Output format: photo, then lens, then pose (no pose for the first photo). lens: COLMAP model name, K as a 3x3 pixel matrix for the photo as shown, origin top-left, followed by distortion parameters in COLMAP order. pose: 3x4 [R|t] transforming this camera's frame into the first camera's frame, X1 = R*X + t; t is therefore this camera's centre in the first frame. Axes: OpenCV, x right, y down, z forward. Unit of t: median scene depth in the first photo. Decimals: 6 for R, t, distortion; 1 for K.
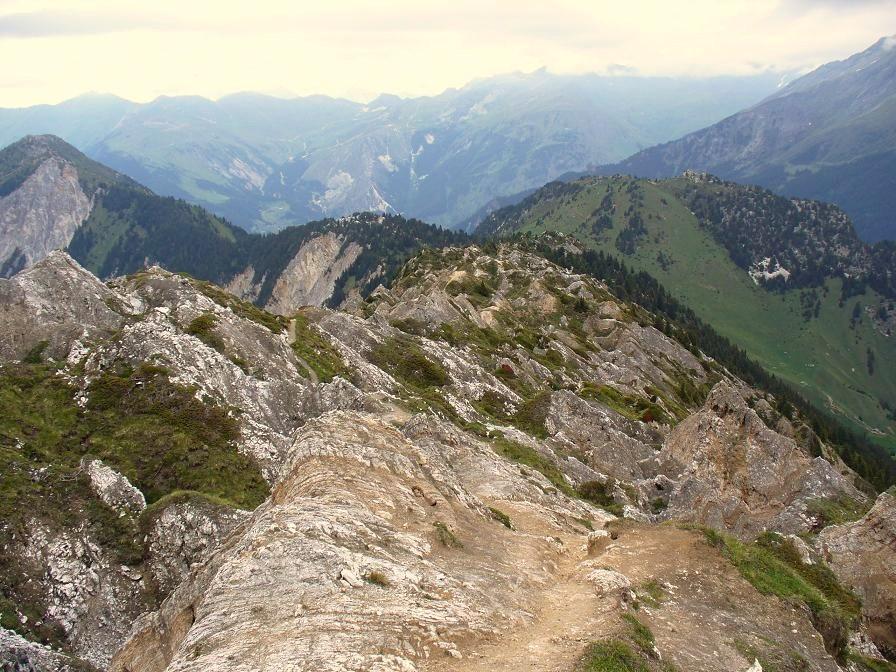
lens RADIAL K [[1019.5, 0, 441.0], [0, 1019.5, 335.5], [0, 0, 1]] dist [-0.278936, 0.434471]
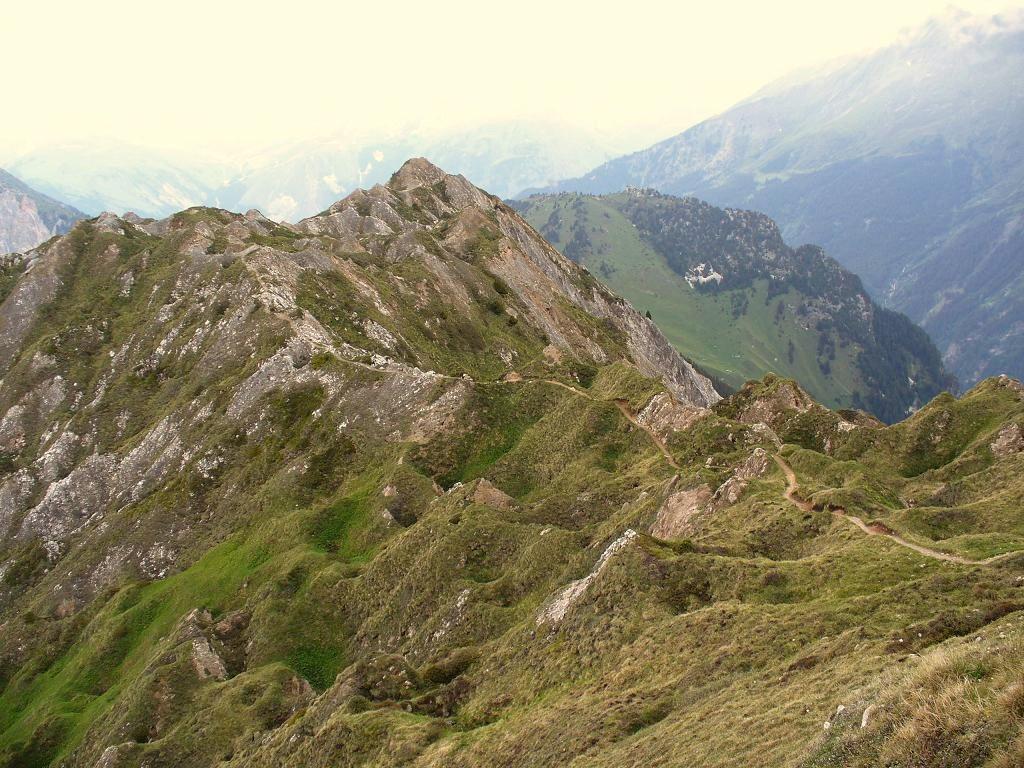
lens RADIAL K [[1165.2, 0, 504.0], [0, 1165.2, 383.4], [0, 0, 1]] dist [-0.278936, 0.434471]
pose [[0.994982, -0.039863, 0.091774, -0.003046], [0.039260, 0.999194, 0.008373, 0.010840], [-0.092033, -0.004728, 0.995745, -0.077363]]
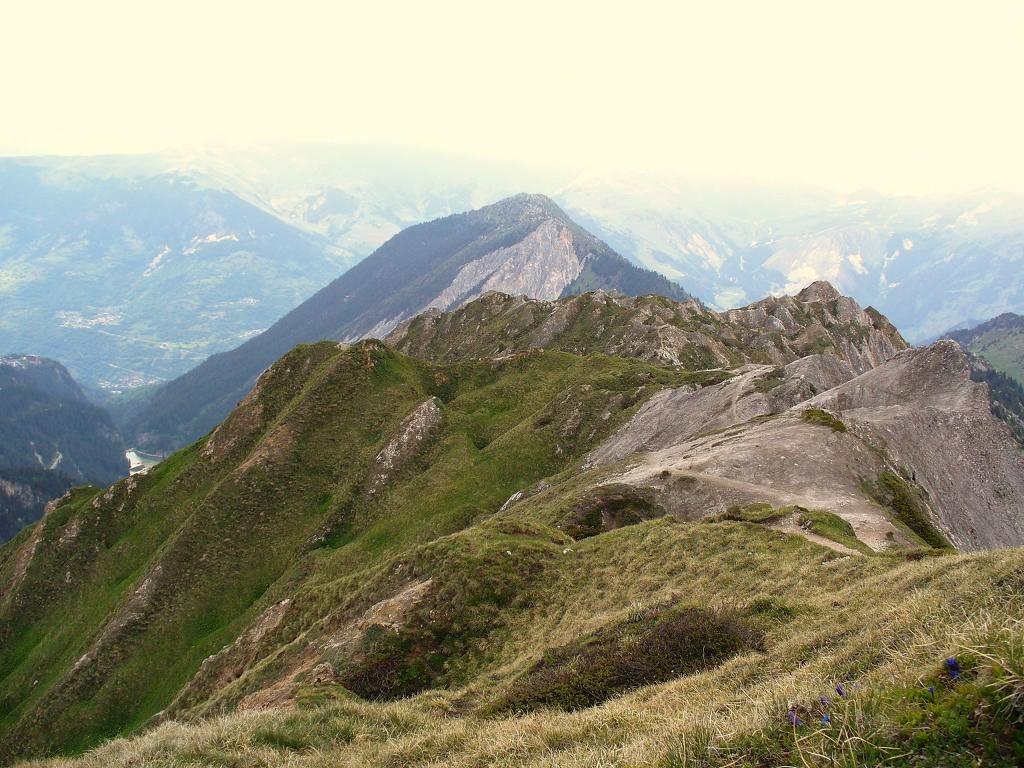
lens RADIAL K [[1165.2, 0, 504.0], [0, 1165.2, 383.4], [0, 0, 1]] dist [-0.278936, 0.434471]
pose [[0.930133, 0.168104, -0.326488, 0.005813], [-0.182342, 0.983146, -0.013266, 0.012509], [0.318755, 0.071871, 0.945108, -0.106124]]
